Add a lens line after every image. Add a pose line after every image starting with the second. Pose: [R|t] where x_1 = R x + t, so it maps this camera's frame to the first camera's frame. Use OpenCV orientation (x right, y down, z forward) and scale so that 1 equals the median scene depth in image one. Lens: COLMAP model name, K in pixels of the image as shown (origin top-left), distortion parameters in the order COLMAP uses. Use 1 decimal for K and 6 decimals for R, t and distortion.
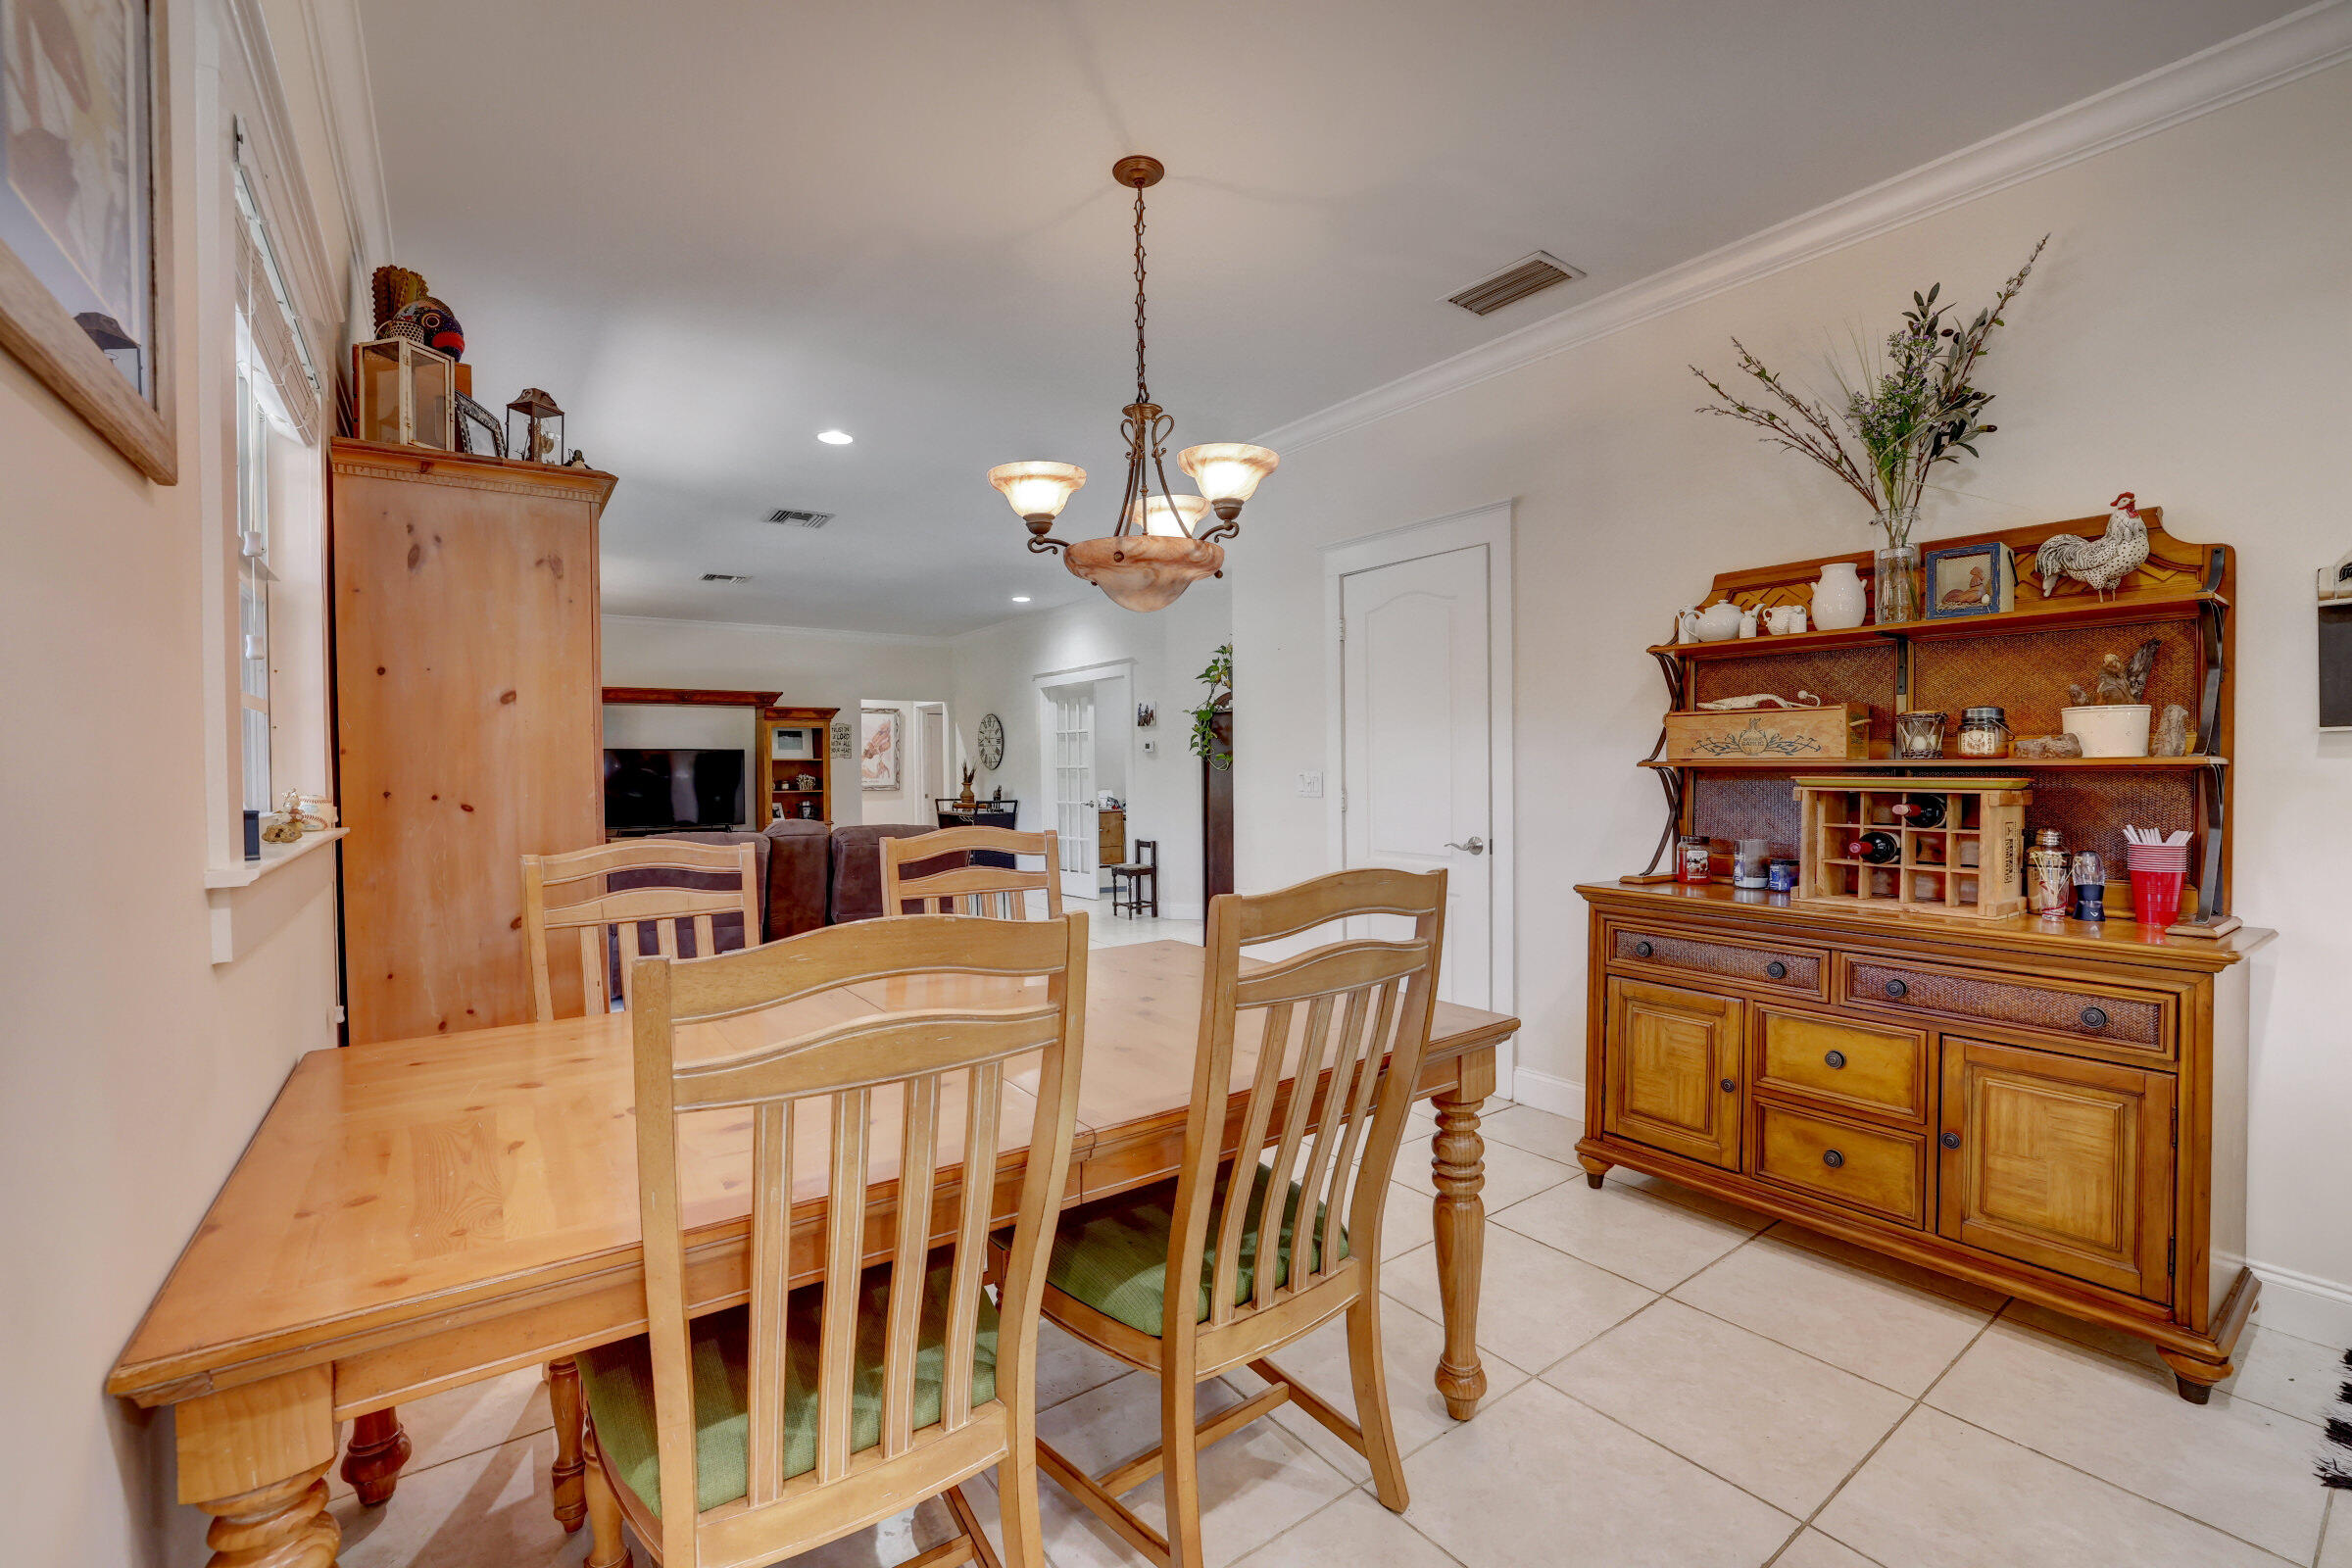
lens RADIAL K [[1004.0, 0, 1172.7], [0, 1004.0, 782.0], [0, 0, 1]] dist [-0.050653, 0.018219]
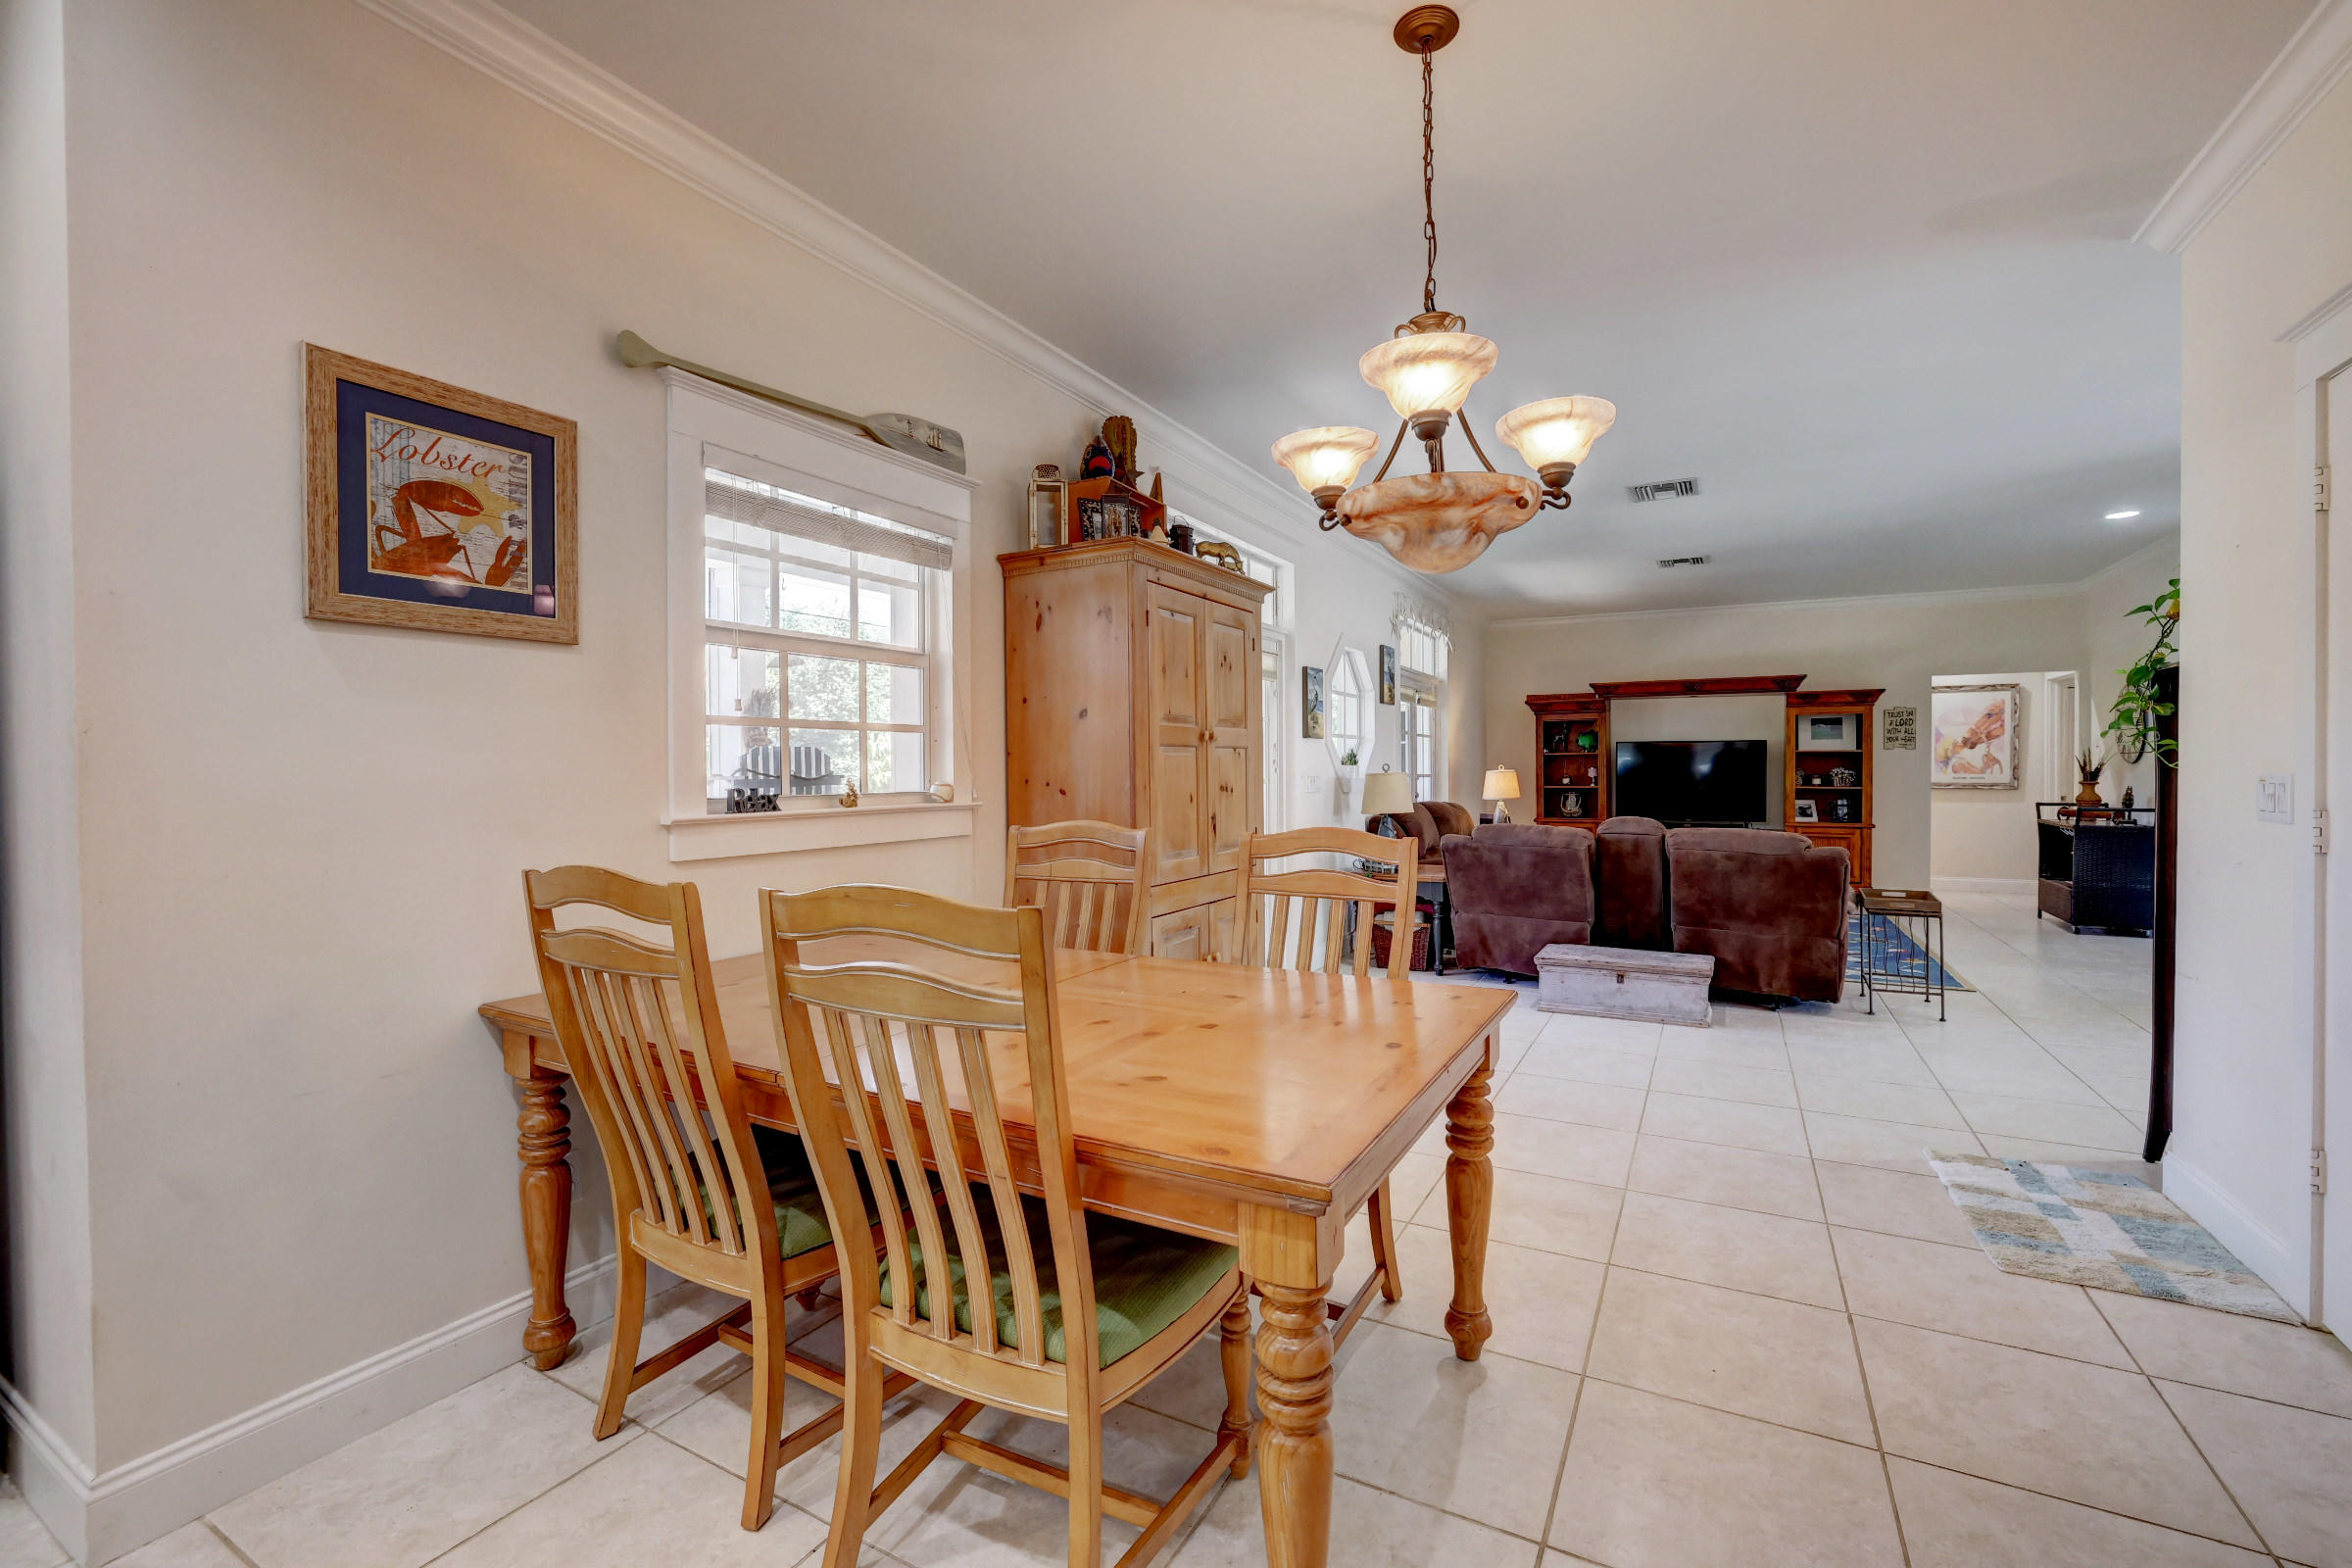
lens RADIAL K [[1004.0, 0, 1172.7], [0, 1004.0, 782.0], [0, 0, 1]] dist [-0.050653, 0.018219]
pose [[0.430752, 0.018833, -0.902274, 0.153217], [-0.010838, 0.999818, 0.015695, -0.002880], [0.902405, 0.003018, 0.430878, 0.116103]]
